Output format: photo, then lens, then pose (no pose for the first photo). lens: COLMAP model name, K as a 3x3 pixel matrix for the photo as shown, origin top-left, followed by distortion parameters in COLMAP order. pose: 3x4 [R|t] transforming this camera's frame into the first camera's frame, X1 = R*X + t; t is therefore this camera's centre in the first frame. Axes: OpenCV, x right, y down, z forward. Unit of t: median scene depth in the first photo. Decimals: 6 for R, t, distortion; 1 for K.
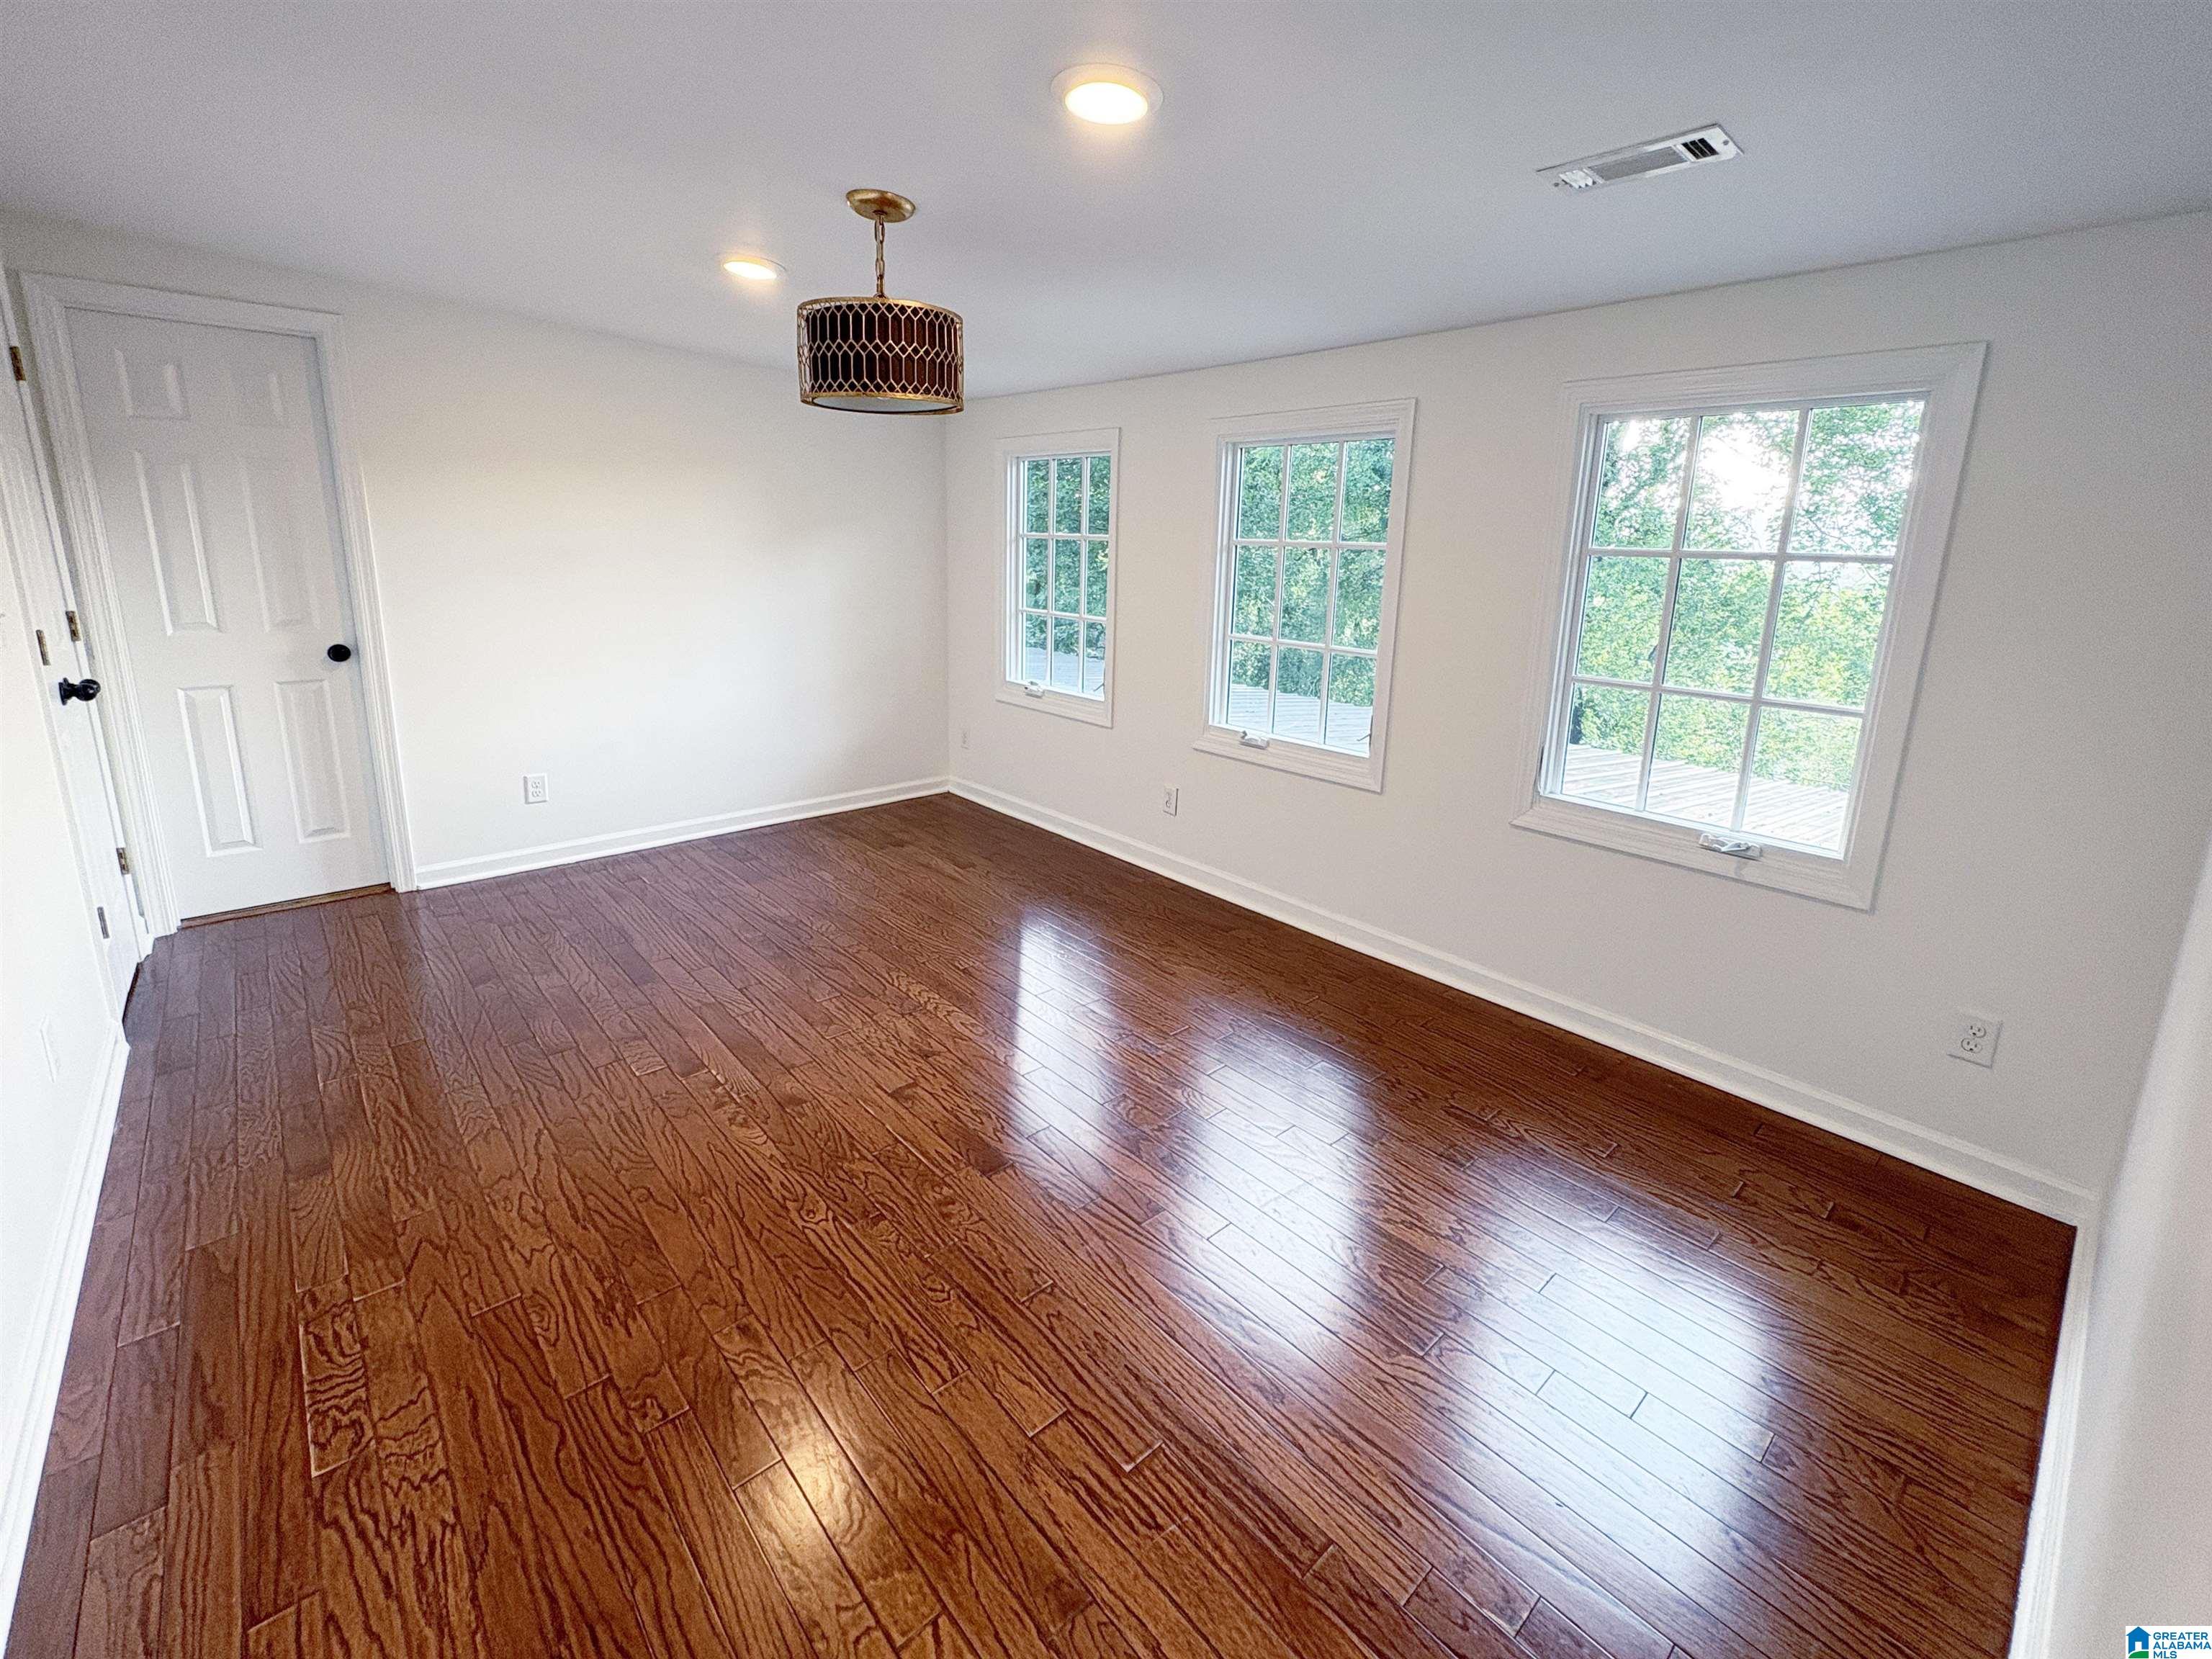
lens RADIAL K [[897.6, 0, 1106.0], [0, 897.6, 829.5], [0, 0, 1]] dist [0.003070, 0.000346]
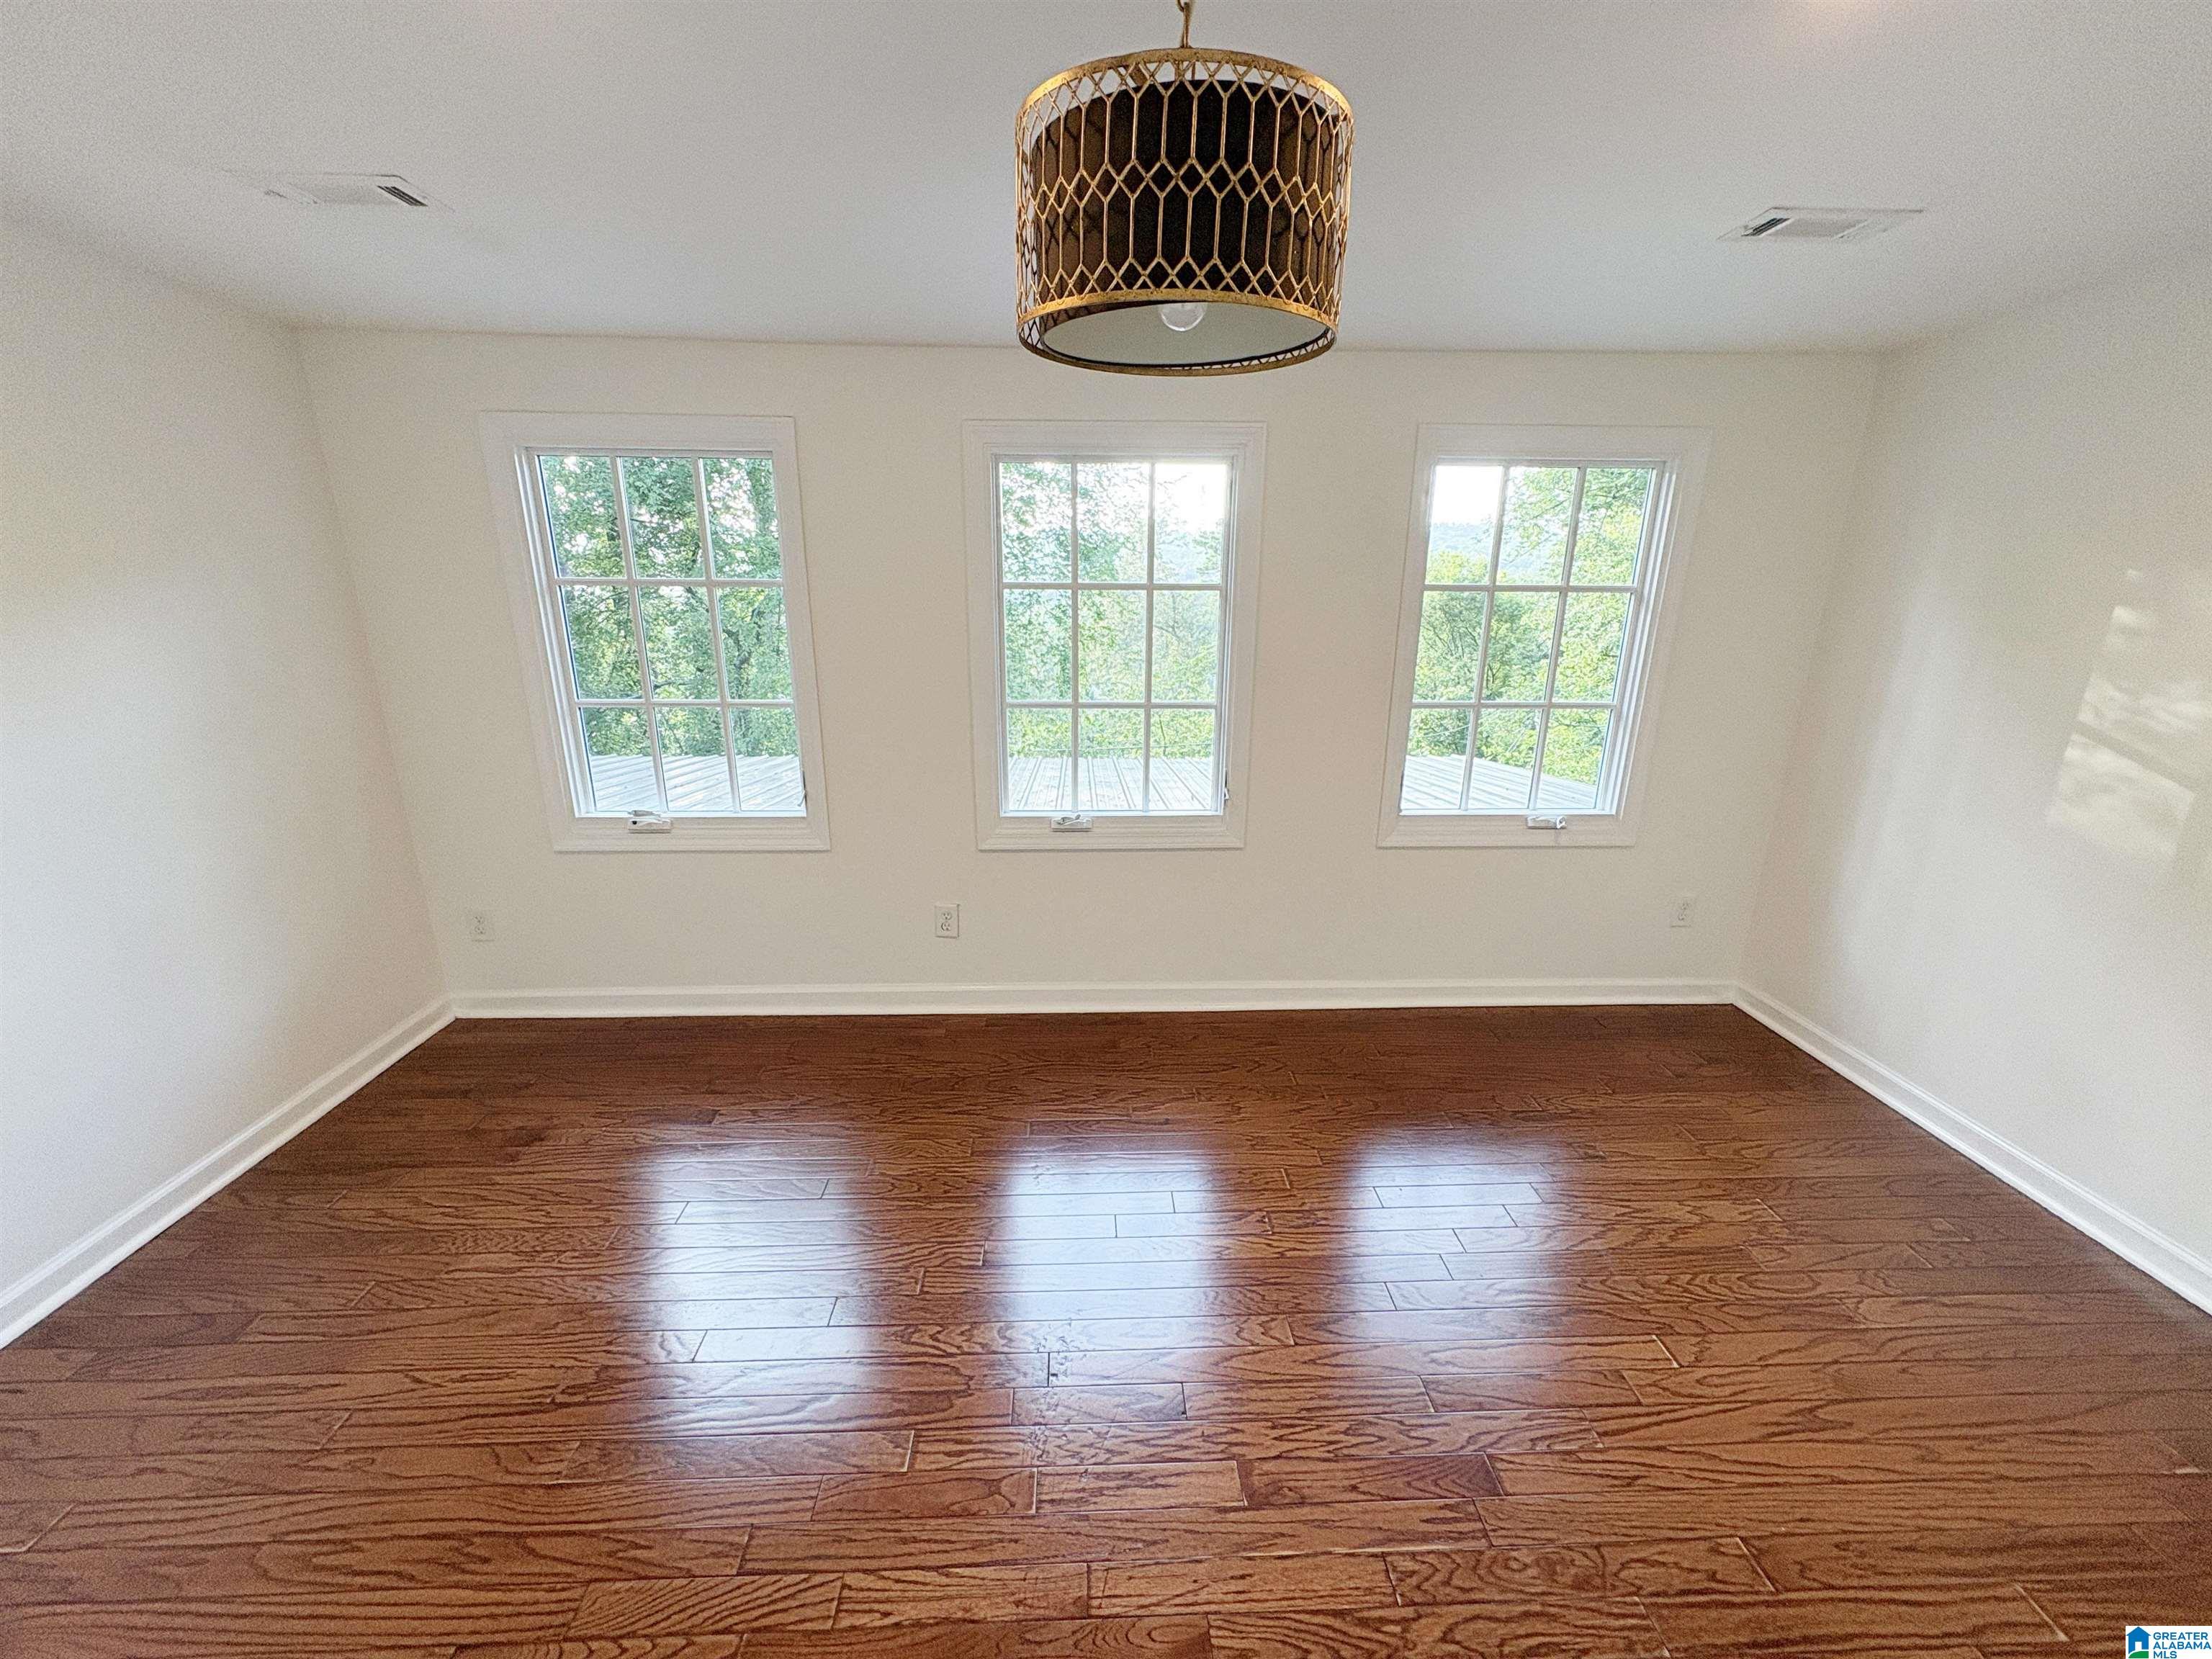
lens RADIAL K [[897.6, 0, 1106.0], [0, 897.6, 829.5], [0, 0, 1]] dist [0.003070, 0.000346]
pose [[0.646891, -0.228223, 0.727631, -0.340326], [0.244338, 0.965893, 0.085730, -0.123905], [-0.722379, 0.122330, 0.680591, 0.307323]]
